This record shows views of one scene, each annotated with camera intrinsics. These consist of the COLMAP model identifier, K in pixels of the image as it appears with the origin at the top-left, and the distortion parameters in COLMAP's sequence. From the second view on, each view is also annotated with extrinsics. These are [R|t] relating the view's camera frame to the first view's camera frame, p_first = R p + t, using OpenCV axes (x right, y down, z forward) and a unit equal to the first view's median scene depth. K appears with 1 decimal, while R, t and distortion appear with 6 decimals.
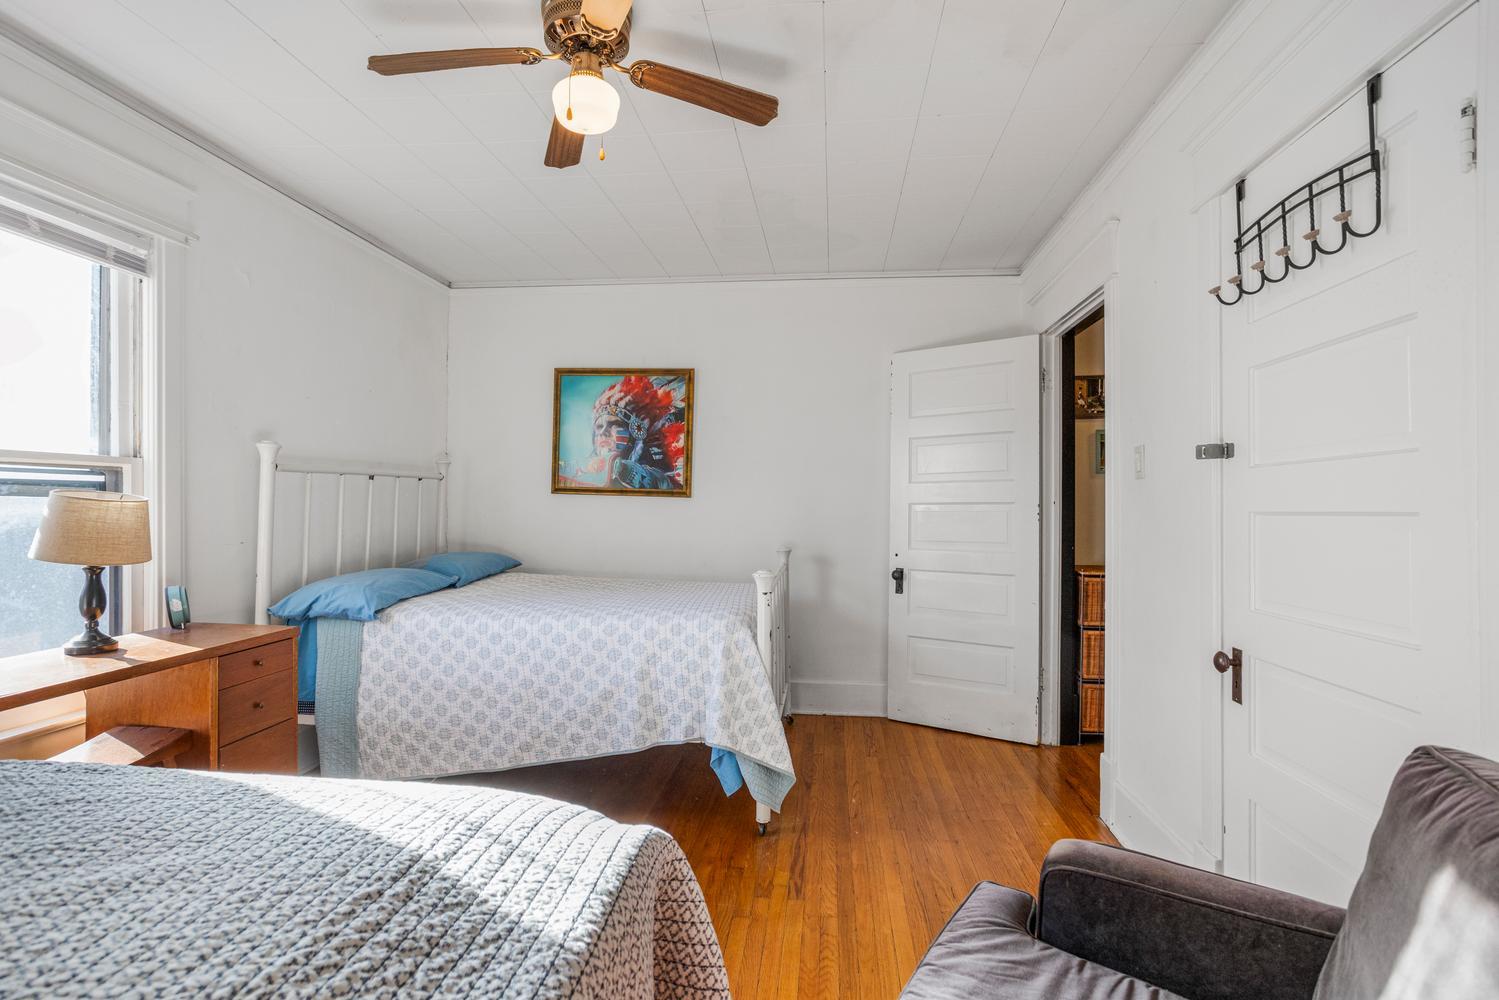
lens RADIAL K [[733.9, 0, 748.0], [0, 733.9, 498.5], [0, 0, 1]] dist [-0.036111, 0.020853]
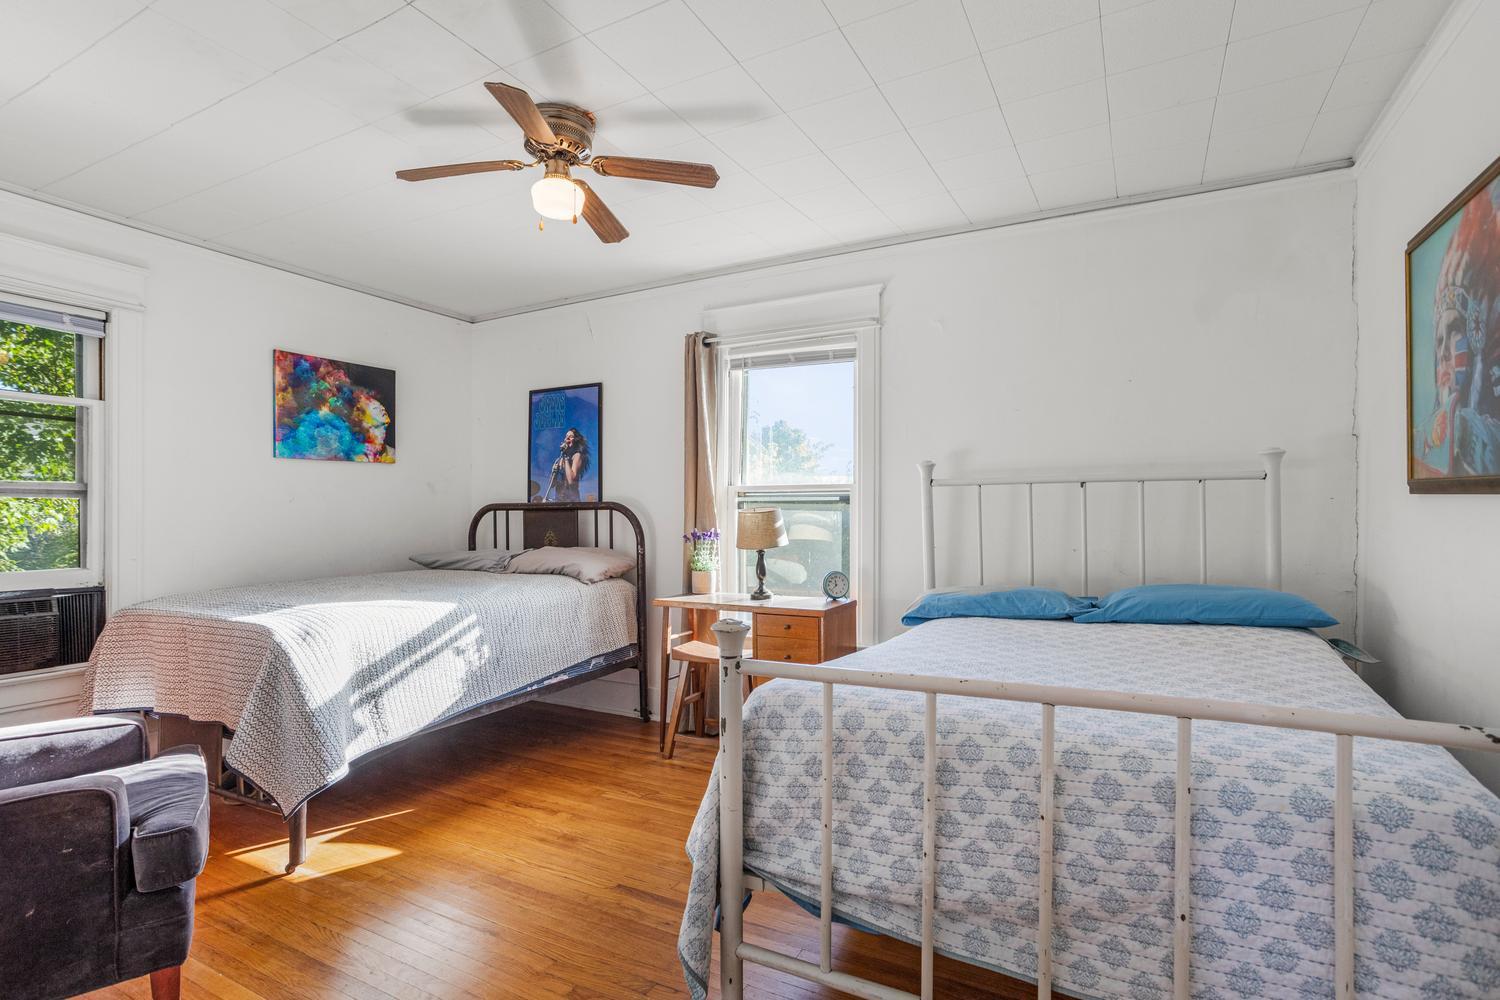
lens RADIAL K [[734.4, 0, 747.2], [0, 734.4, 506.7], [0, 0, 1]] dist [-0.036111, 0.020853]
pose [[-0.371734, -0.009297, -0.928293, 0.457534], [0.004877, 0.999917, -0.011967, 0.006703], [0.928327, -0.008976, -0.371657, 0.972820]]
